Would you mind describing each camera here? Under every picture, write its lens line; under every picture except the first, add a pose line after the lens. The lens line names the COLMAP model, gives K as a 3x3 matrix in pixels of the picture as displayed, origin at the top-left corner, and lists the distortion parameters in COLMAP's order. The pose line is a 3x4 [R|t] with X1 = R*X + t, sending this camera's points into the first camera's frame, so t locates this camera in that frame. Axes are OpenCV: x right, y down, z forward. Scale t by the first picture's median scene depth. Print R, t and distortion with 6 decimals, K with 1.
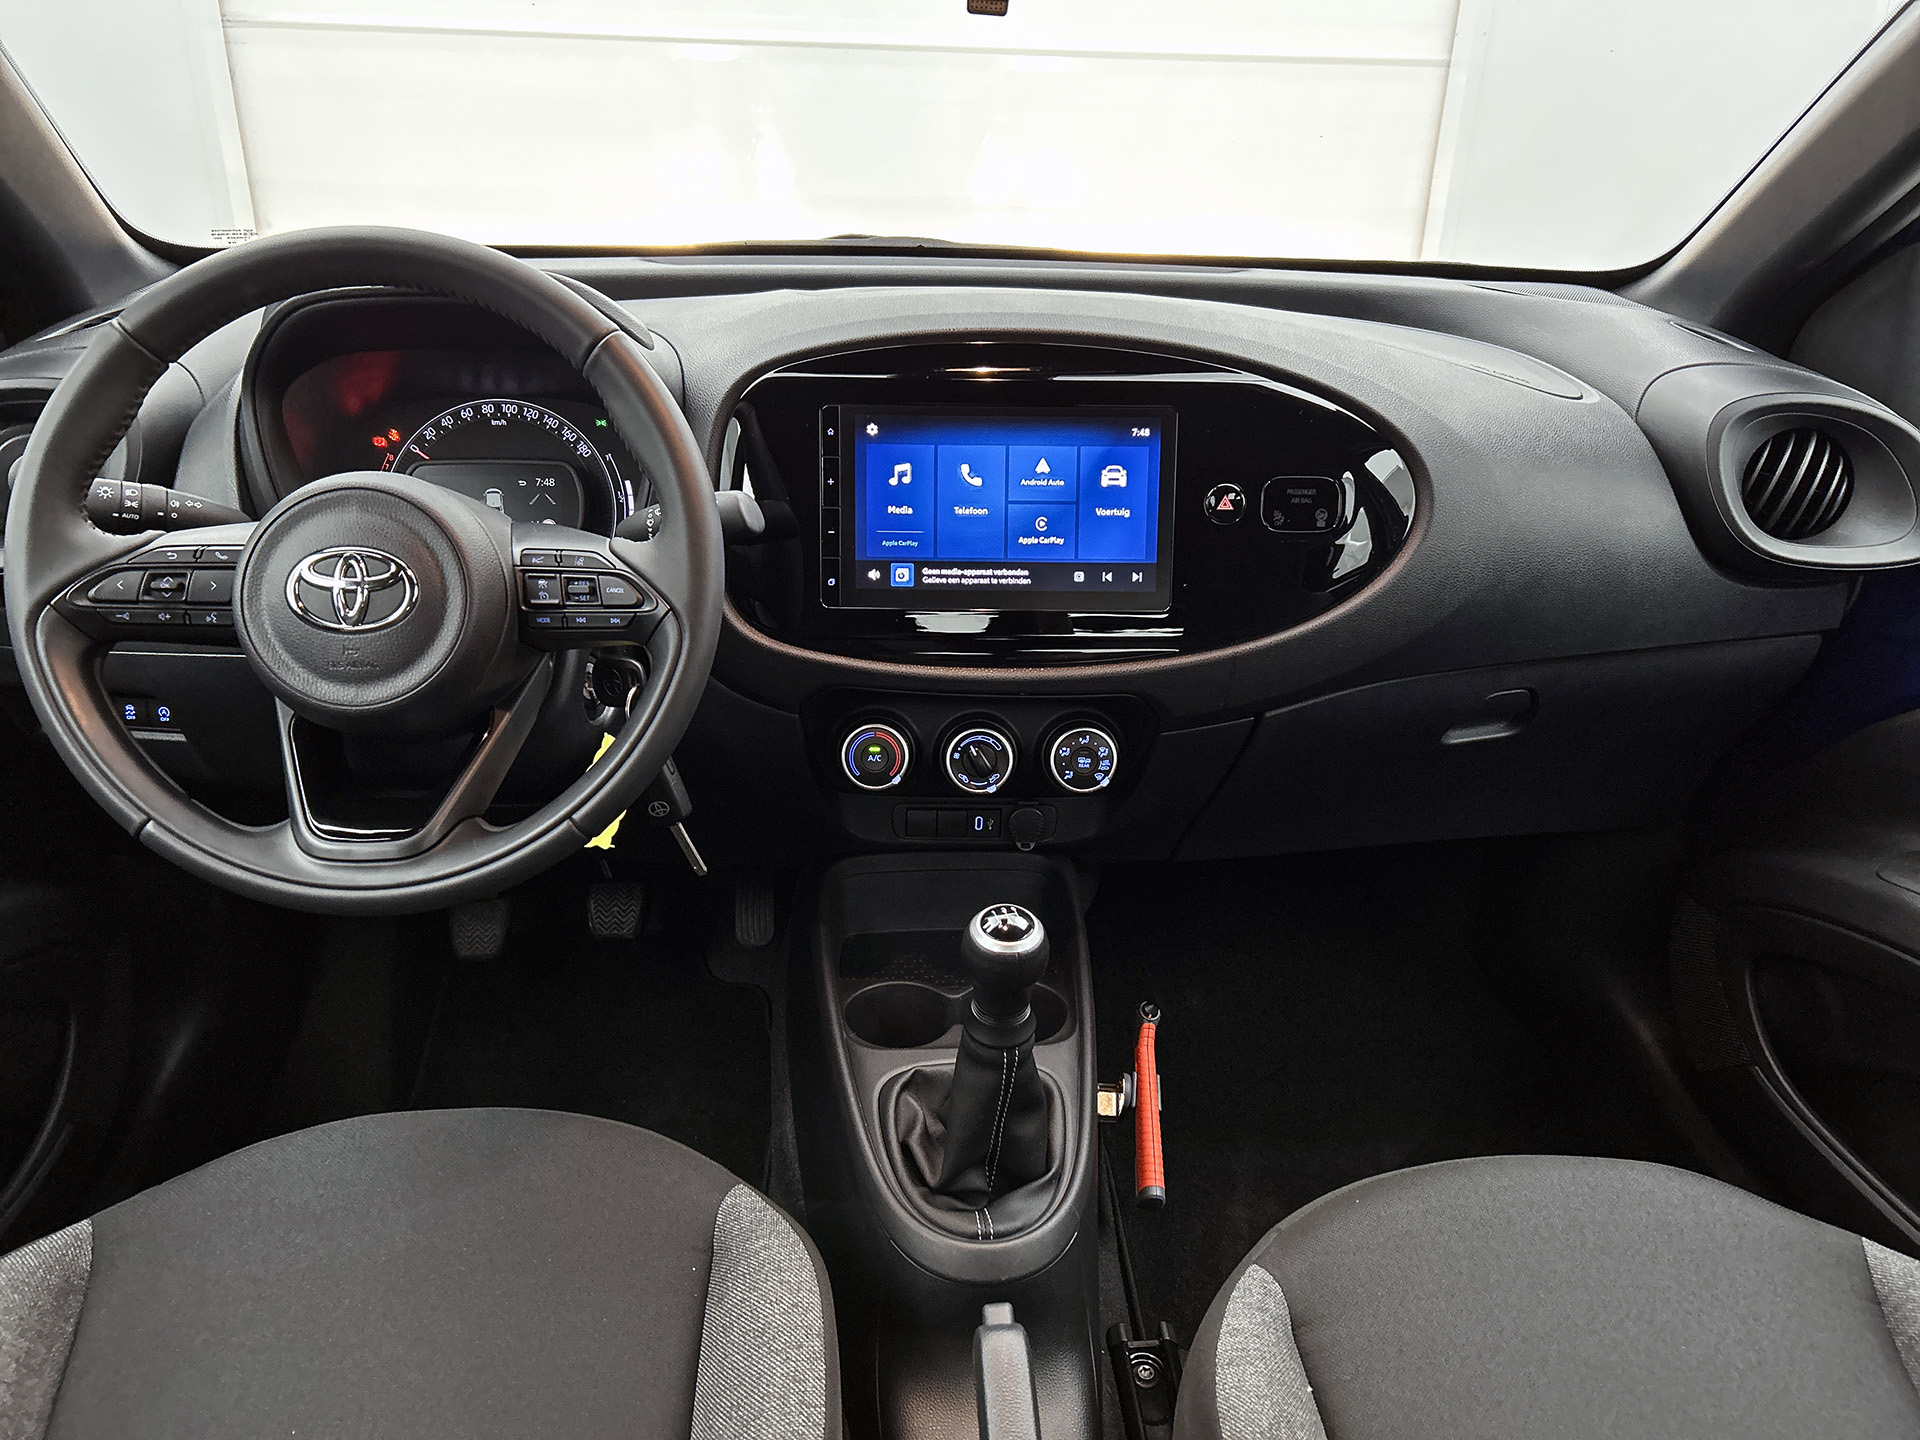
lens RADIAL K [[1484.2, 0, 973.1], [0, 1484.2, 727.0], [0, 0, 1]] dist [0.071354, -0.078364]
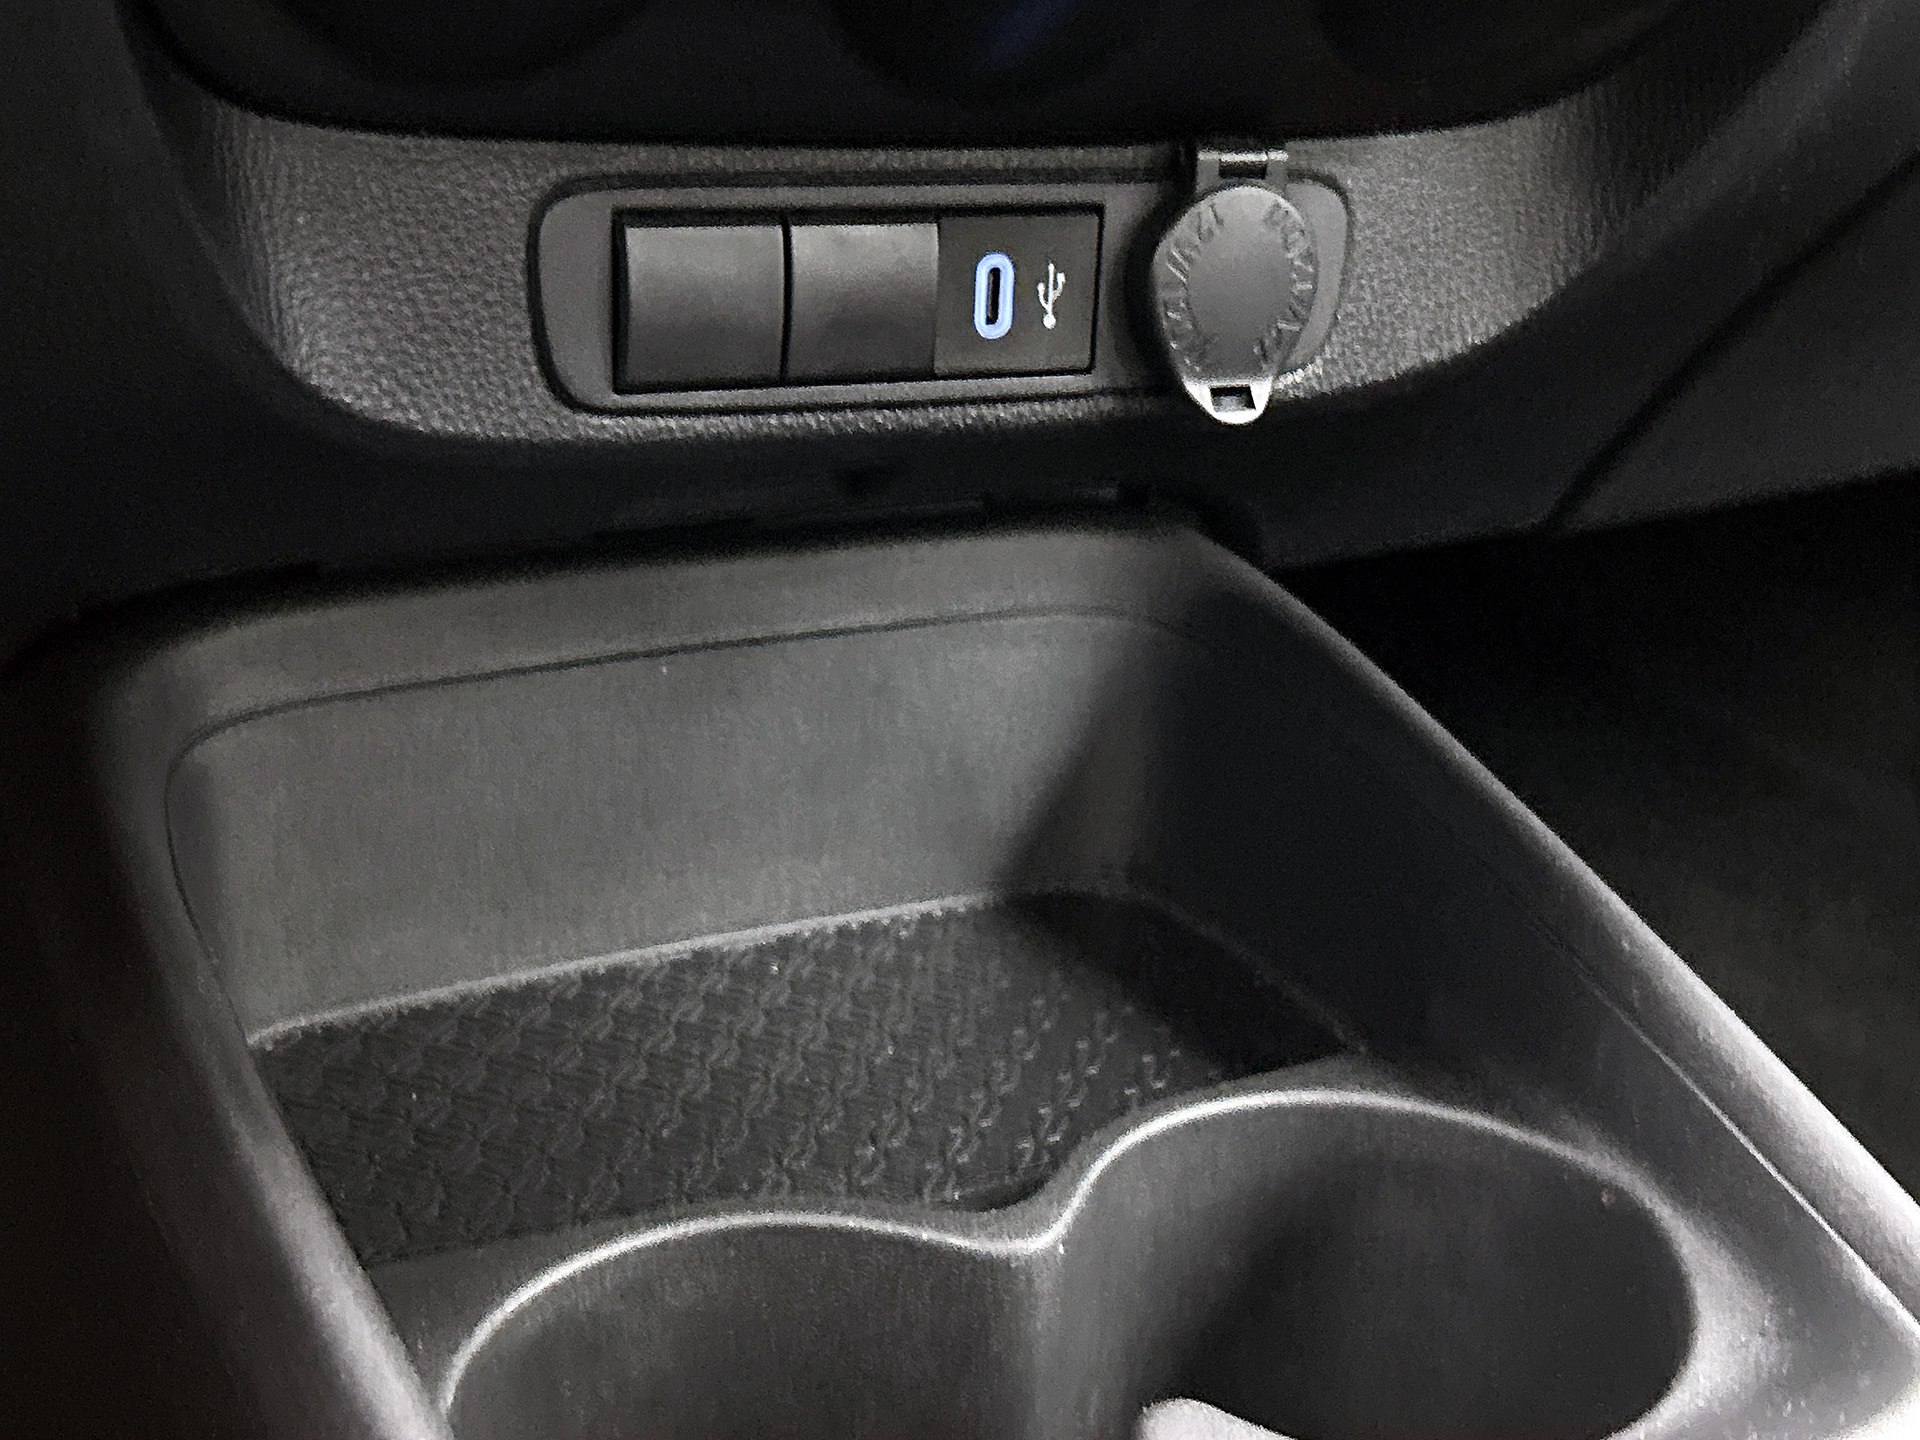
lens RADIAL K [[2542.7, 0, 969.7], [0, 2542.7, 713.2], [0, 0, 1]] dist [0.123070, 0.000000]
pose [[0.929121, -0.114488, 0.351606, -0.134383], [0.116953, 0.993035, 0.014297, 0.128272], [-0.350794, 0.027838, 0.936039, 0.809397]]
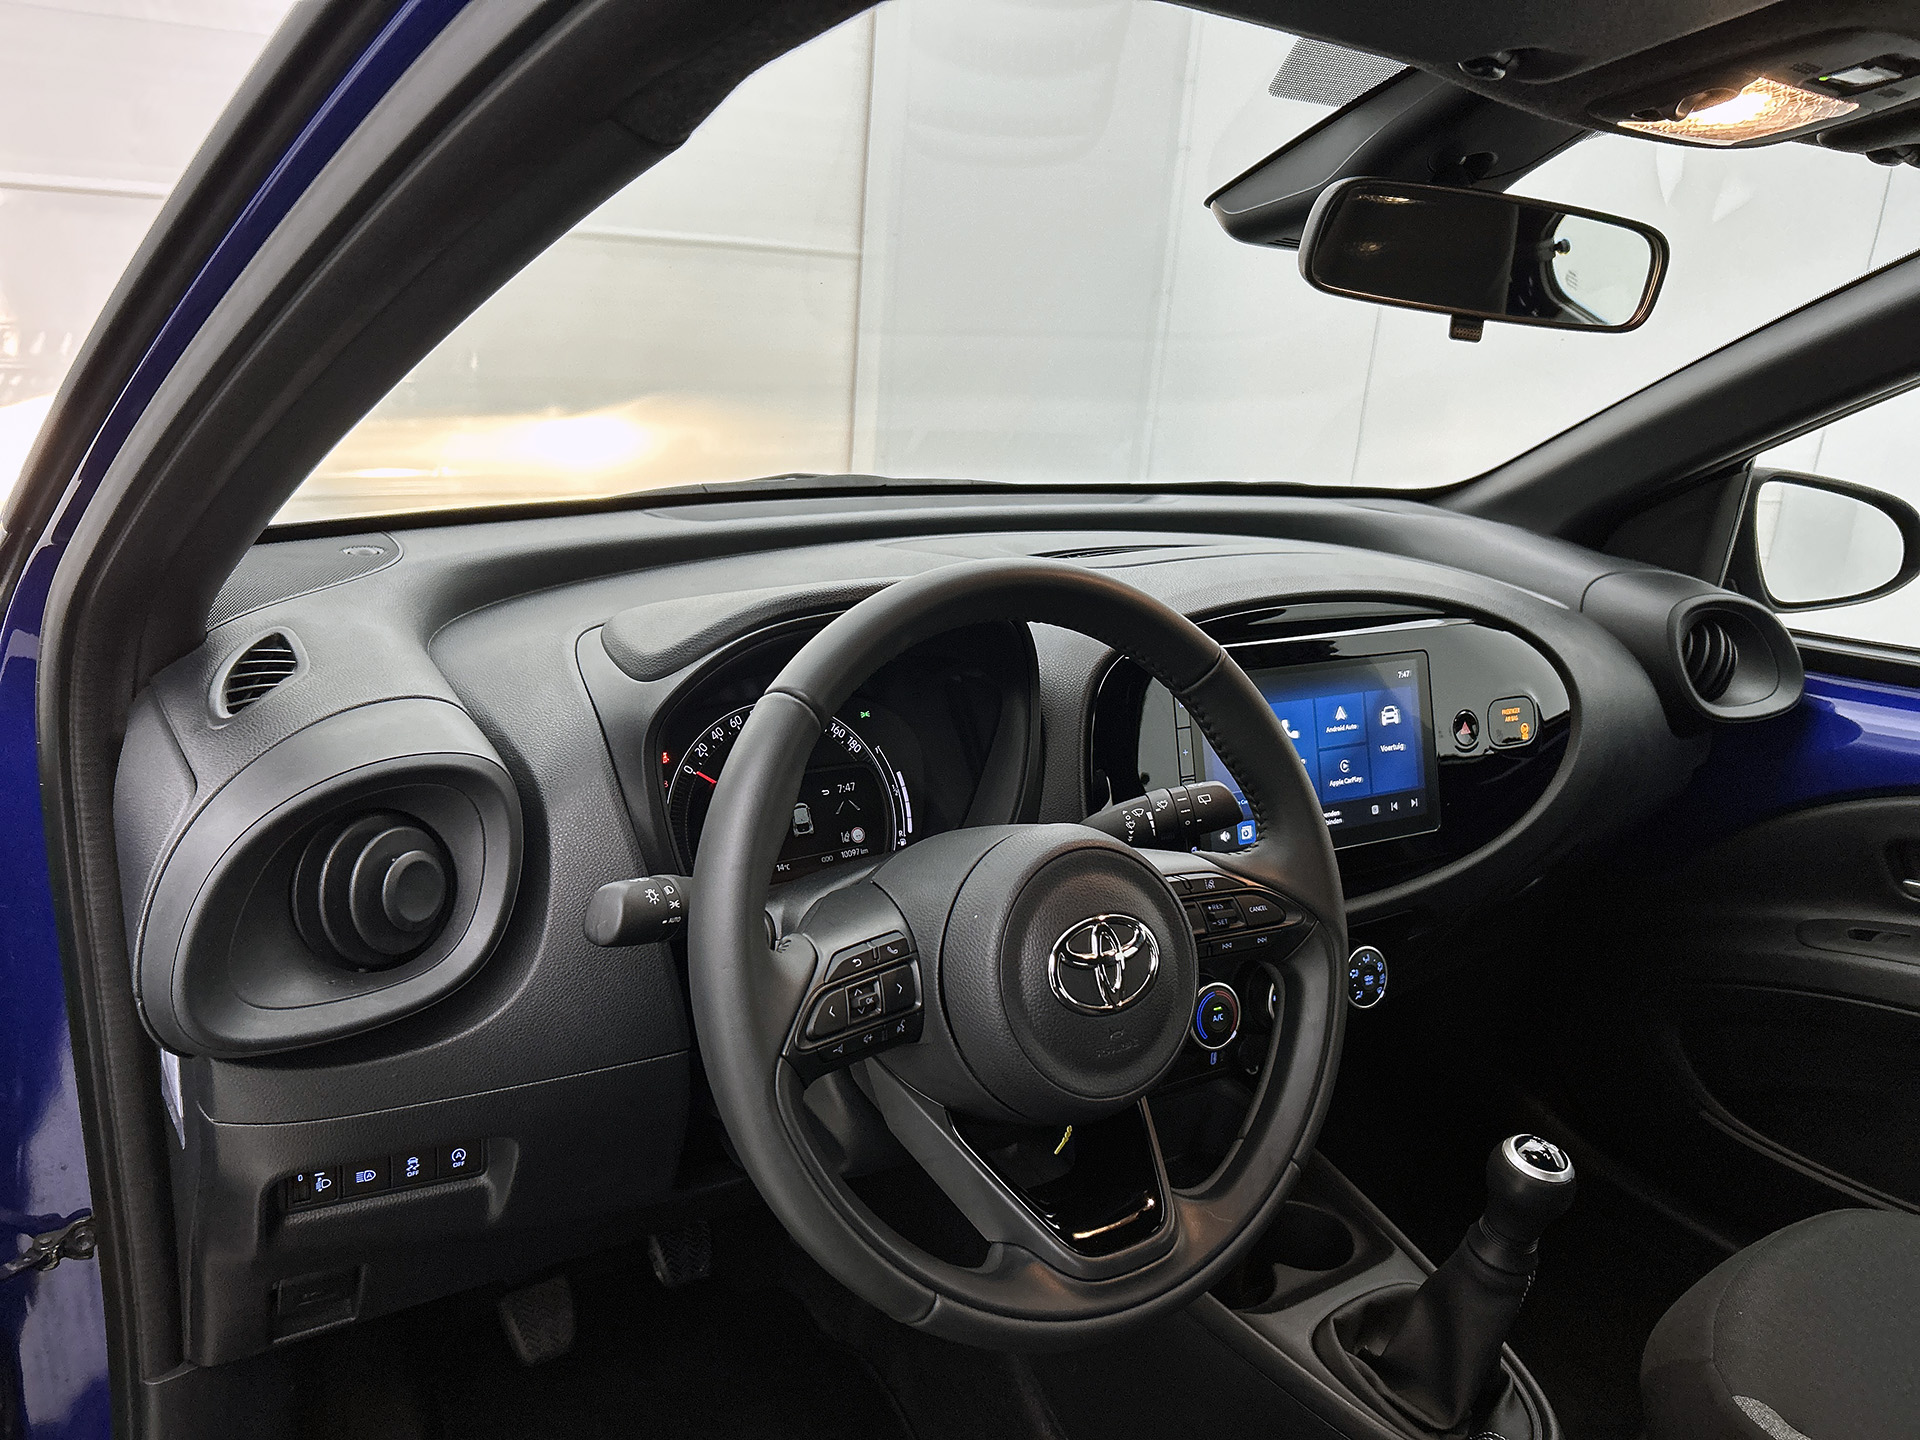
lens RADIAL K [[1484.2, 0, 973.4], [0, 1484.2, 718.1], [0, 0, 1]] dist [0.071354, -0.078364]
pose [[0.861229, -0.114458, 0.495161, -0.706890], [0.158310, 0.986252, -0.047371, -0.161739], [-0.482931, 0.119187, 0.867509, 0.195180]]
